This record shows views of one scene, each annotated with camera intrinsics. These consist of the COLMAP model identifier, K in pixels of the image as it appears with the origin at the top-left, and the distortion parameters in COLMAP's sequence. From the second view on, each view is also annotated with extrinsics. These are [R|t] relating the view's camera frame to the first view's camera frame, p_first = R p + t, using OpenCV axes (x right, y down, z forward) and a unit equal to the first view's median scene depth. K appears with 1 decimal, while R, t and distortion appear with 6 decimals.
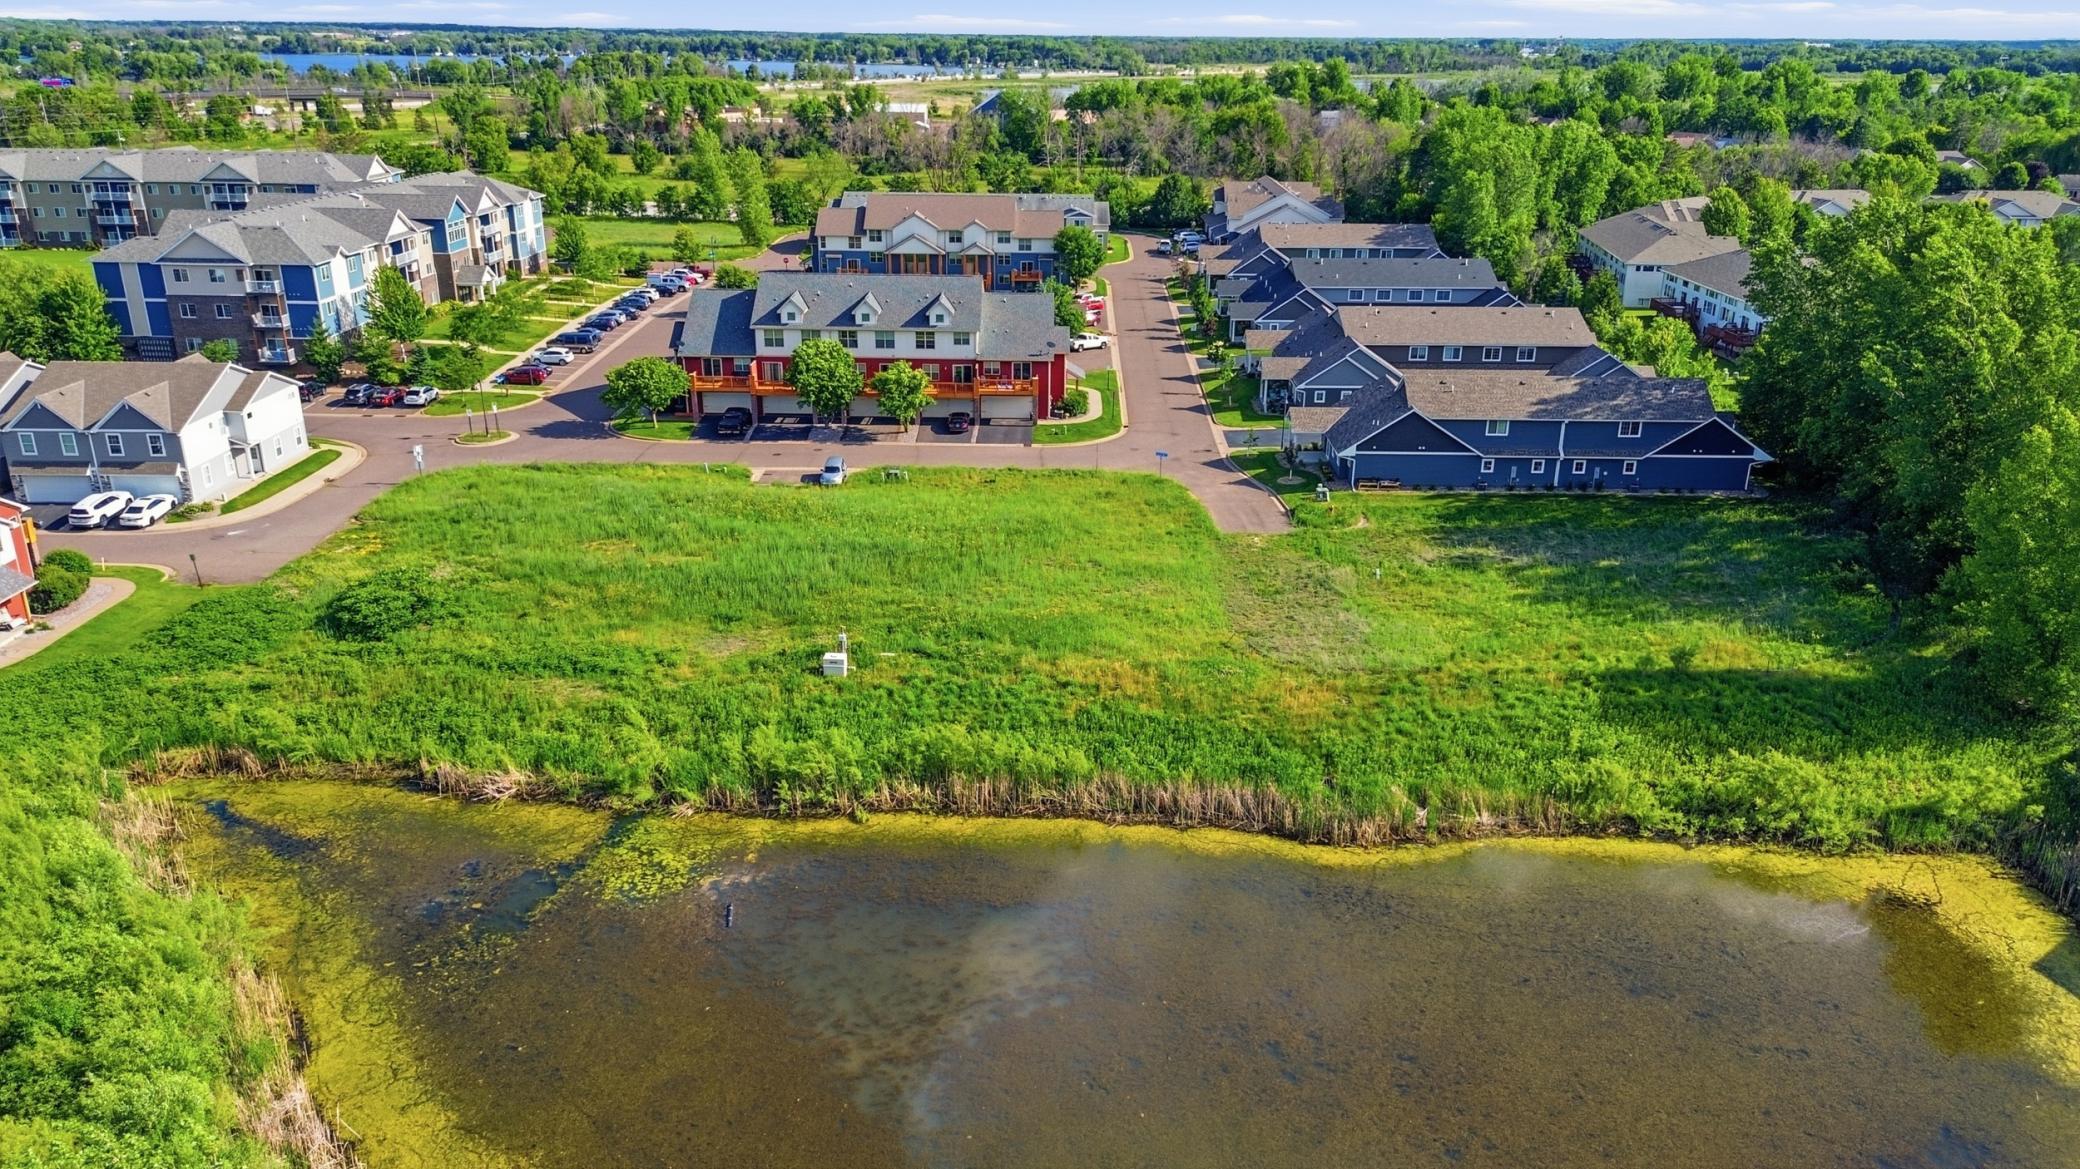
lens RADIAL K [[1473.5, 0, 1032.8], [0, 1473.5, 599.5], [0, 0, 1]] dist [0.050481, -0.047166]
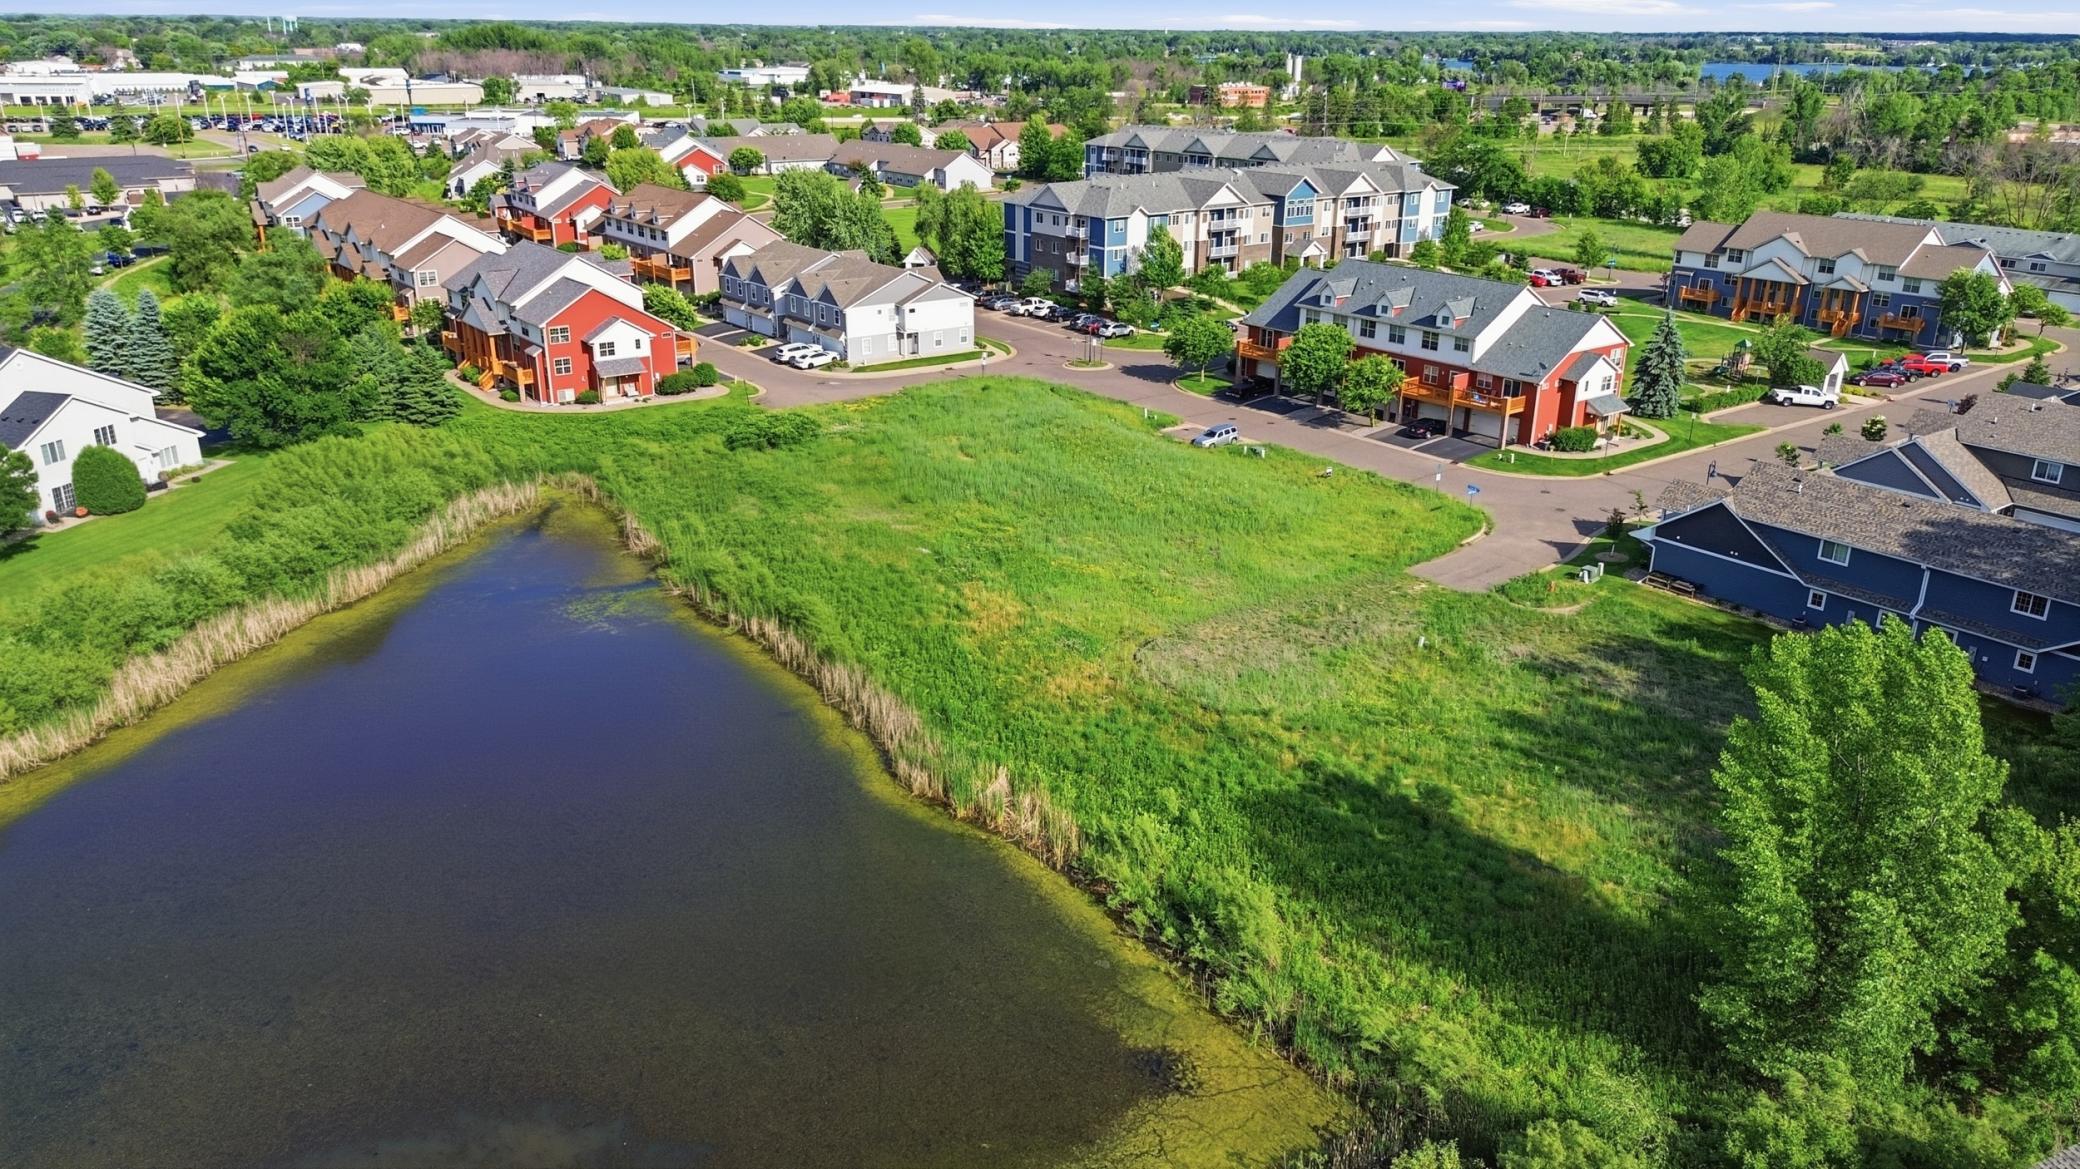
lens RADIAL K [[1473.5, 0, 1033.3], [0, 1473.5, 598.2], [0, 0, 1]] dist [0.050481, -0.047166]
pose [[0.616014, 0.278517, -0.736854, 0.522583], [-0.283865, 0.951050, 0.122166, -0.058875], [0.734811, 0.133911, 0.664922, 0.181863]]
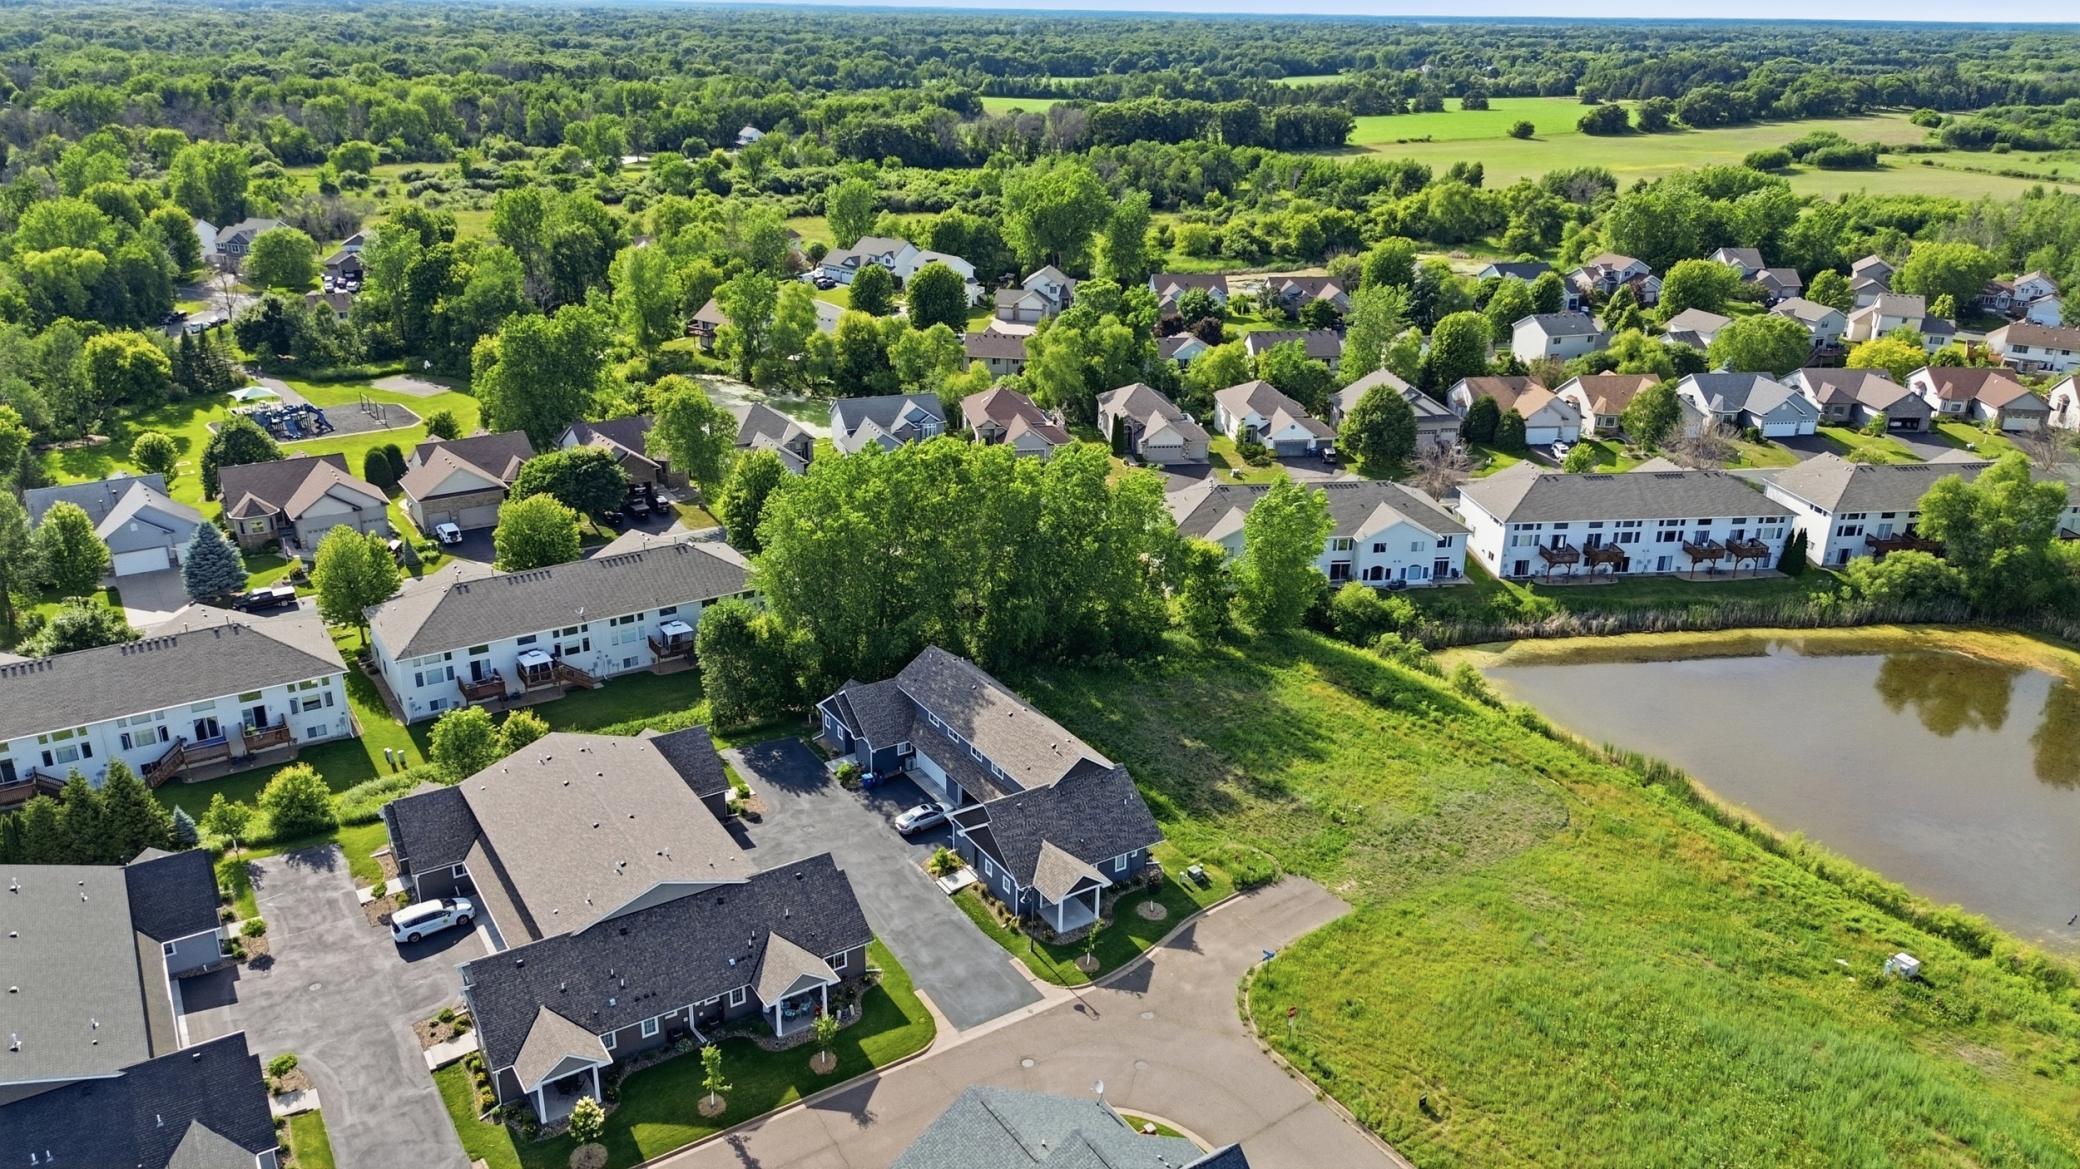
lens RADIAL K [[1473.5, 0, 1036.3], [0, 1473.5, 582.1], [0, 0, 1]] dist [0.050481, -0.047166]
pose [[-0.560713, -0.316250, 0.765236, -0.339563], [0.272748, 0.802064, 0.531321, -0.624519], [-0.781799, 0.506635, -0.363471, 1.109890]]
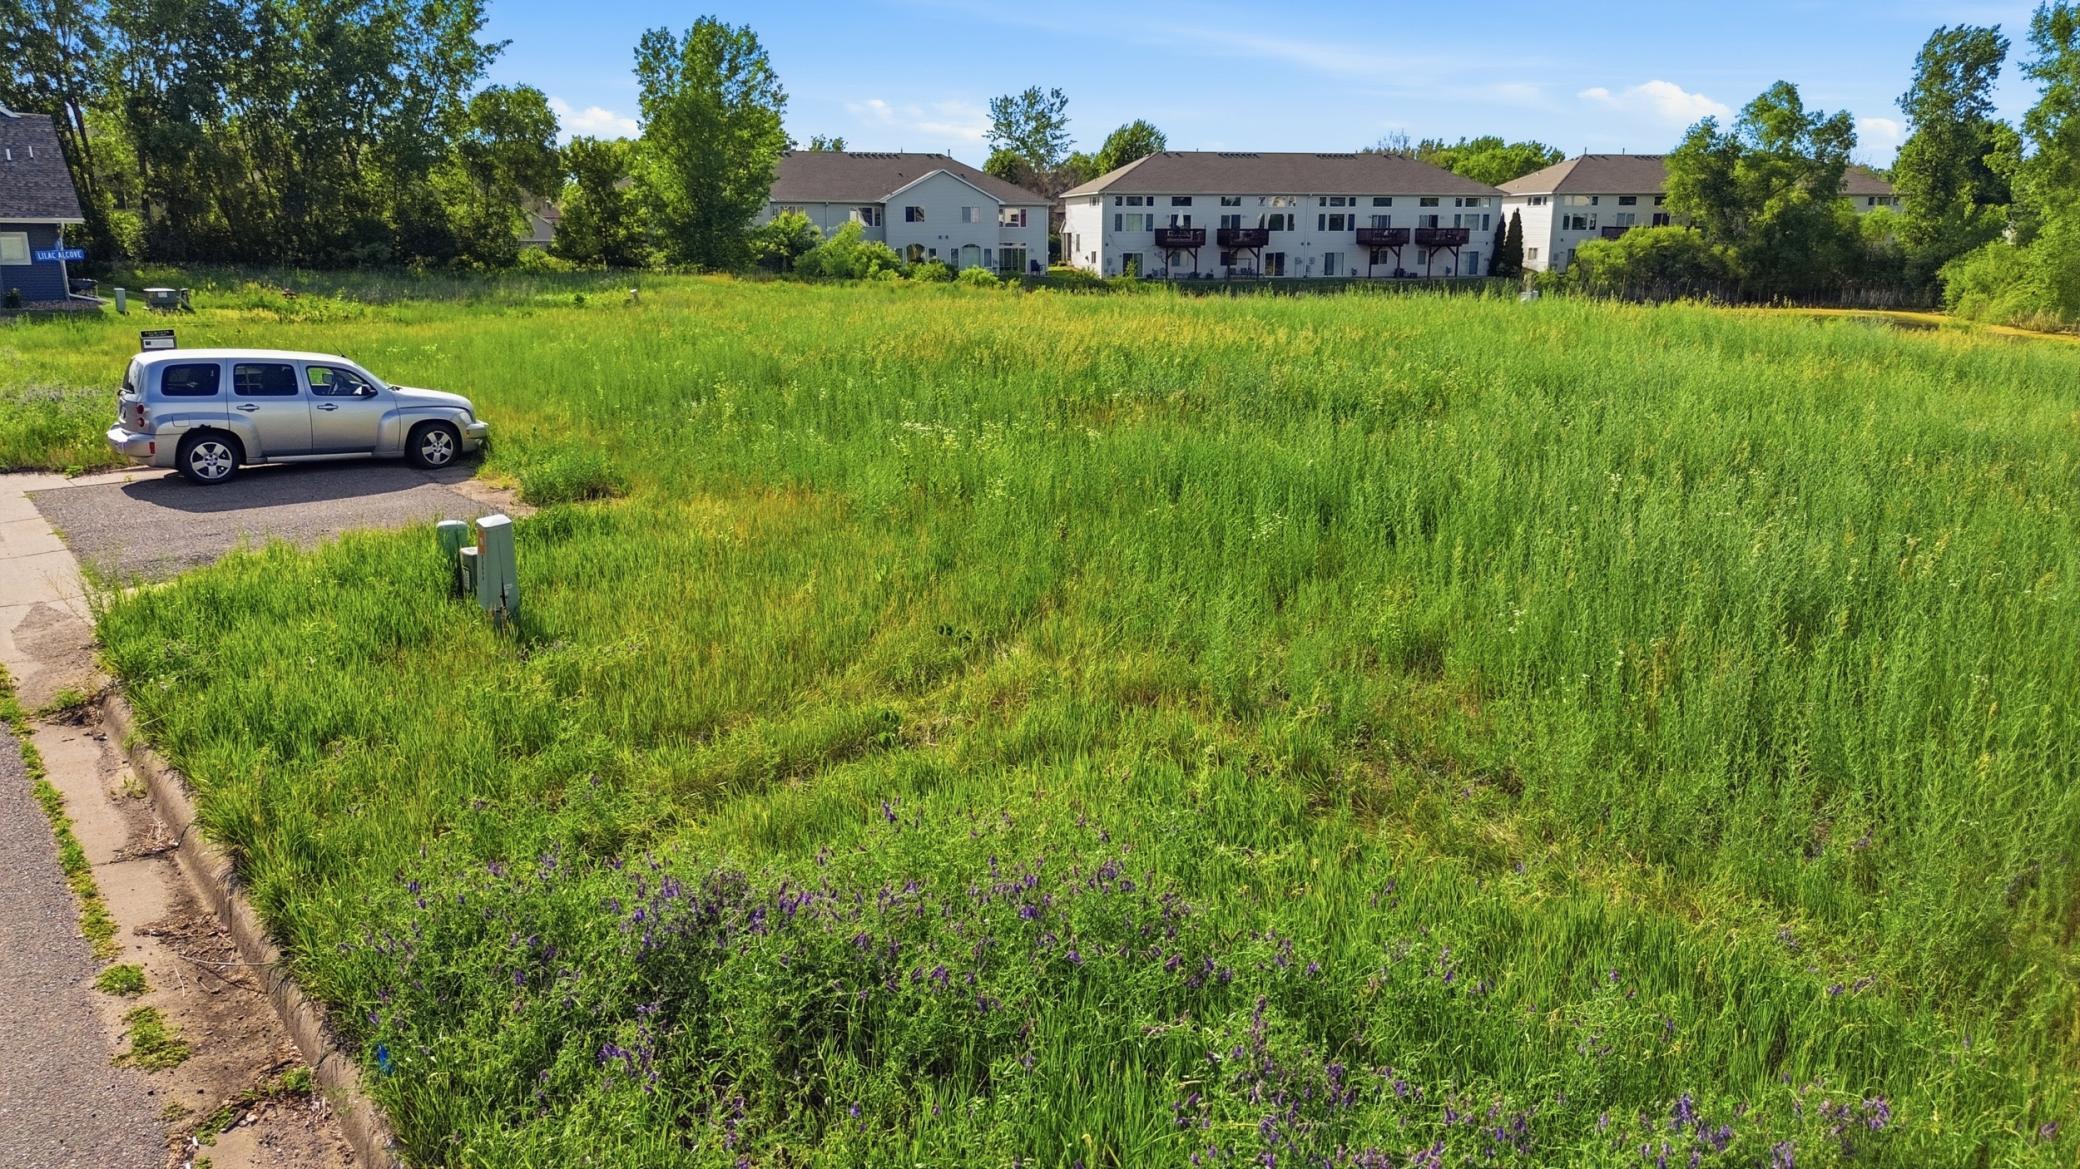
lens RADIAL K [[1473.5, 0, 1045.0], [0, 1473.5, 599.3], [0, 0, 1]] dist [0.050481, -0.047166]
pose [[-0.632292, -0.196349, 0.749436, -0.273285], [0.265336, 0.853964, 0.447596, -0.104487], [-0.727877, 0.481864, -0.487856, 0.894688]]
